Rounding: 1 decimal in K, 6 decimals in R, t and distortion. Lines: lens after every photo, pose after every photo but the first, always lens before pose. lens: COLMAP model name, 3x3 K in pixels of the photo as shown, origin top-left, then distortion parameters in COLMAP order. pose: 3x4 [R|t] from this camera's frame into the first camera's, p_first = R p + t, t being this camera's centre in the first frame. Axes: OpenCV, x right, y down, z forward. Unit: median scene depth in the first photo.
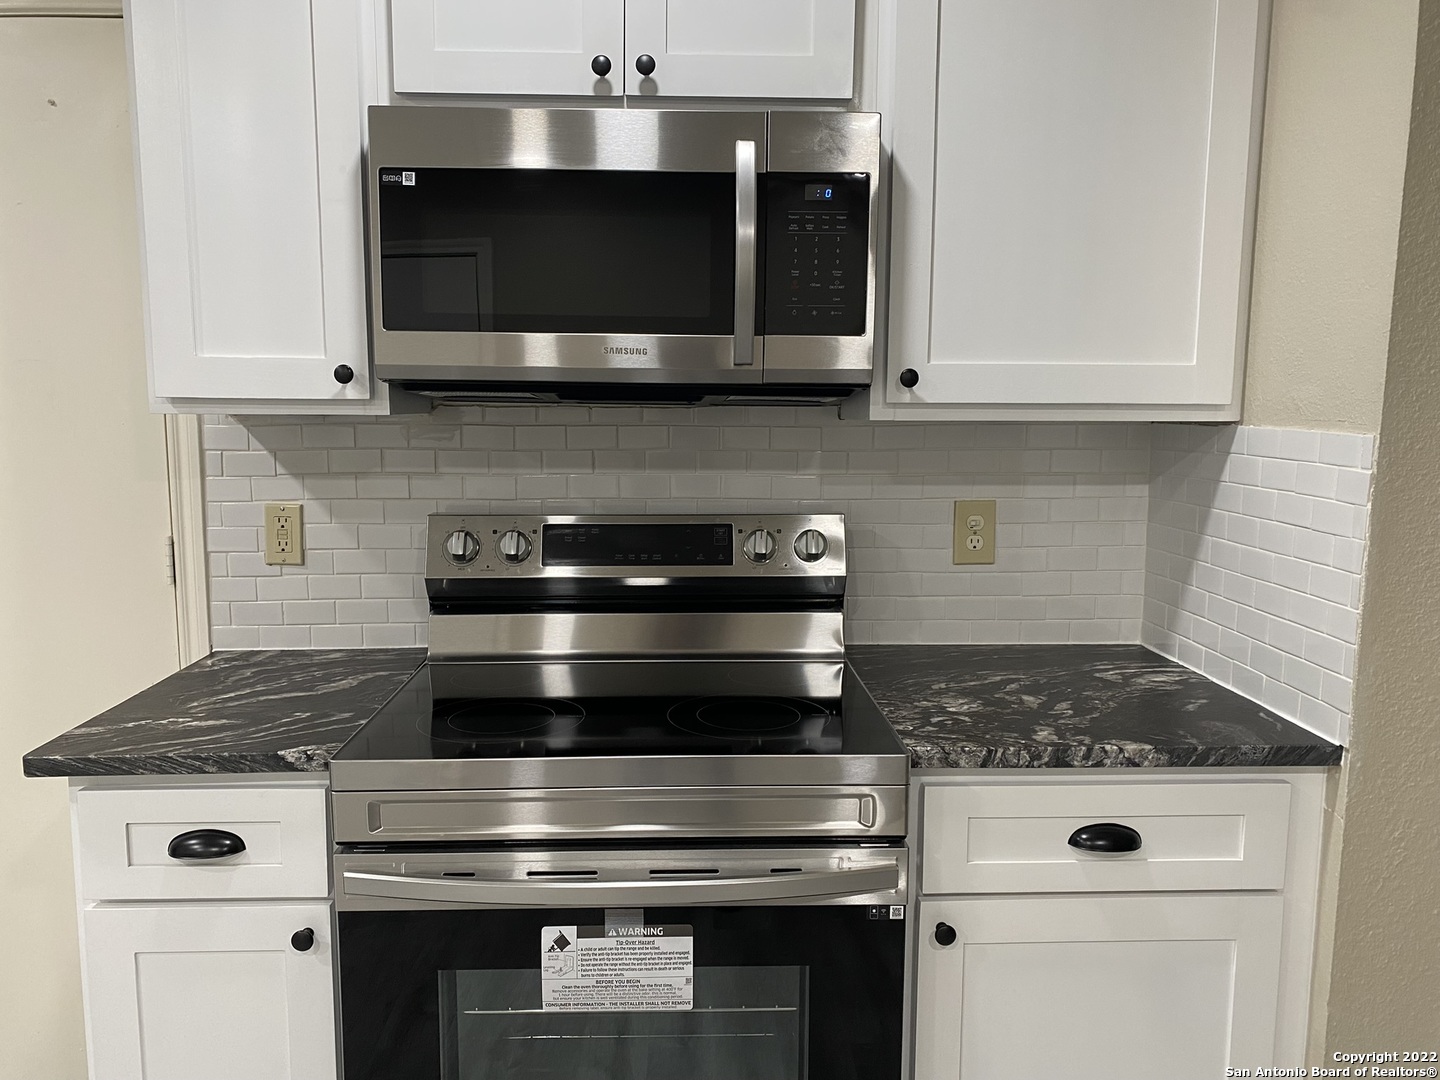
lens RADIAL K [[1087.9, 0, 717.6], [0, 1087.9, 547.2], [0, 0, 1]] dist [0.046949, -0.074549]
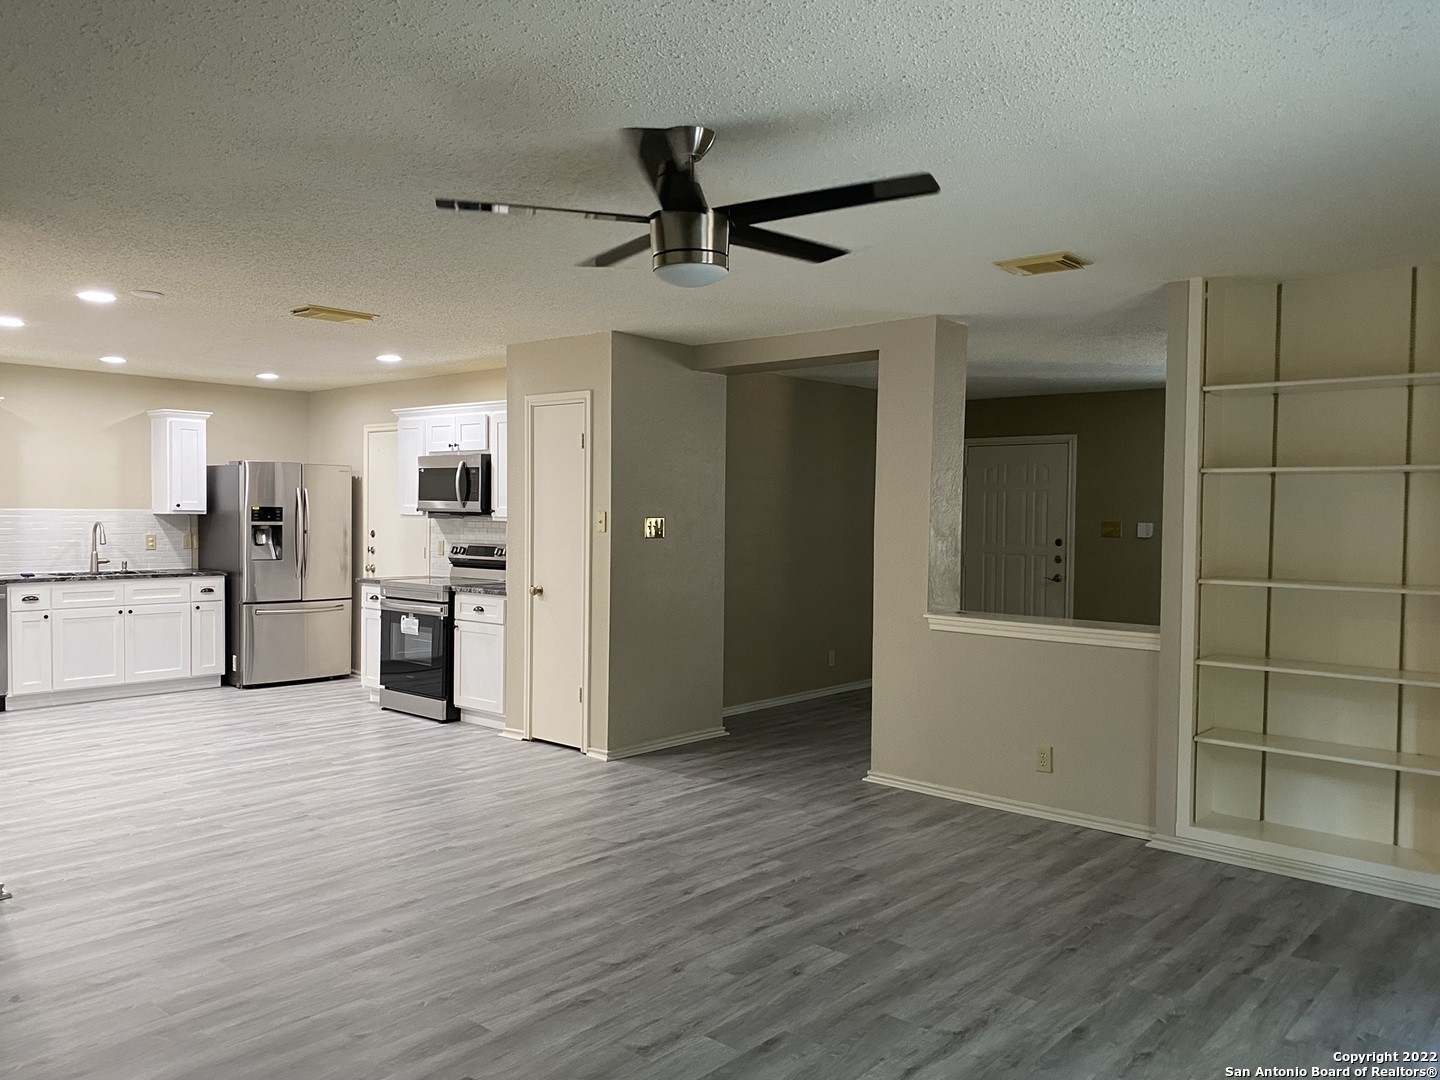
lens RADIAL K [[1099.9, 0, 712.4], [0, 1099.9, 545.1], [0, 0, 1]] dist [0.040049, -0.049658]
pose [[0.720240, 0.023892, -0.693313, 4.294703], [-0.097067, 0.993046, -0.066615, 0.209009], [0.686901, 0.115276, 0.717551, -1.701225]]
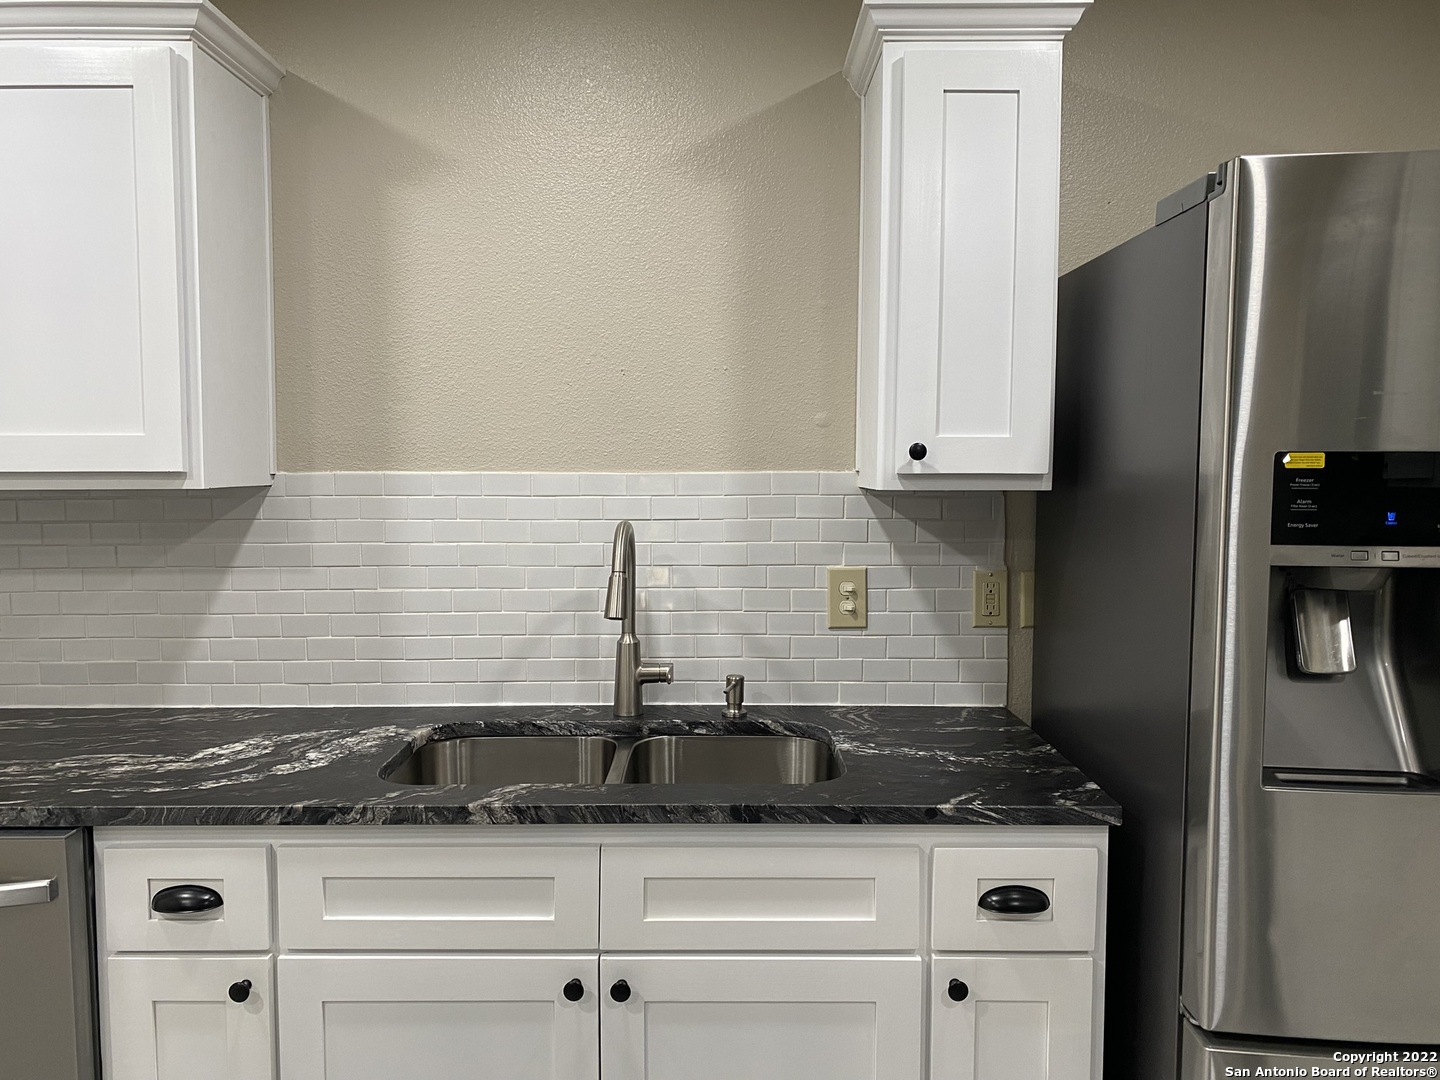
lens RADIAL K [[1085.7, 0, 719.1], [0, 1085.7, 534.0], [0, 0, 1]] dist [0.041702, -0.001681]
pose [[-0.043269, 0.063516, -0.997042, -0.351192], [-0.131228, 0.988969, 0.068697, -0.065201], [0.990408, 0.133812, -0.034457, 0.283258]]
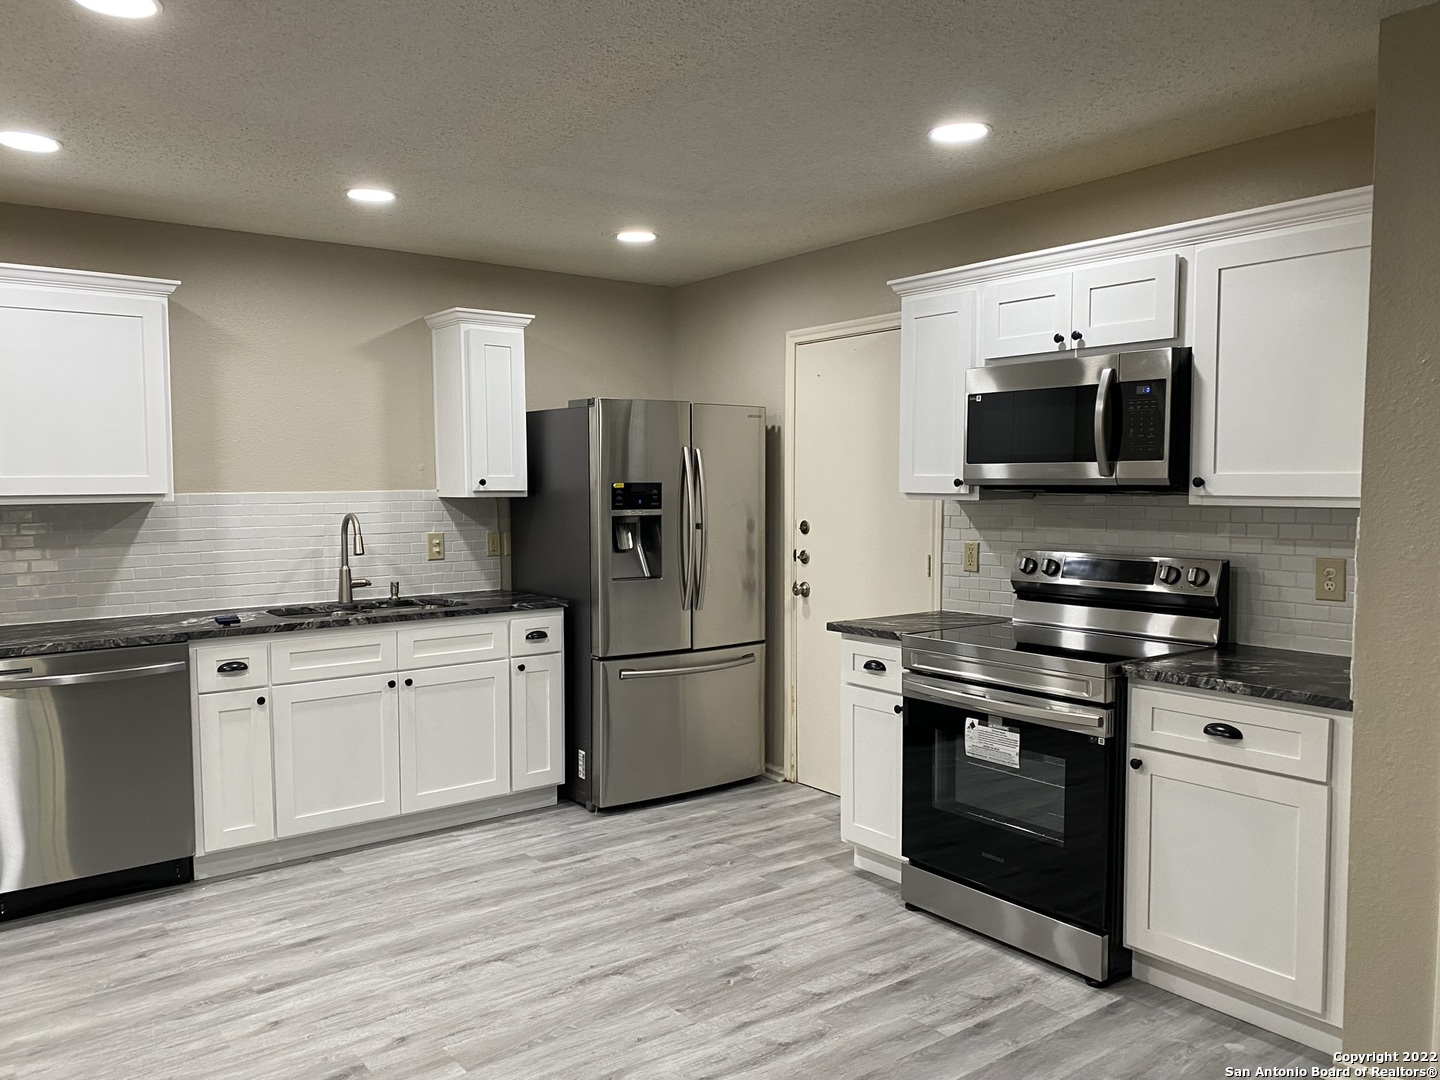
lens RADIAL K [[1099.9, 0, 712.4], [0, 1099.9, 545.1], [0, 0, 1]] dist [0.040049, -0.049658]
pose [[0.572949, 0.040344, -0.818598, 1.373476], [-0.098378, 0.994952, -0.019820, 0.074264], [0.813666, 0.091888, 0.574025, -0.797374]]
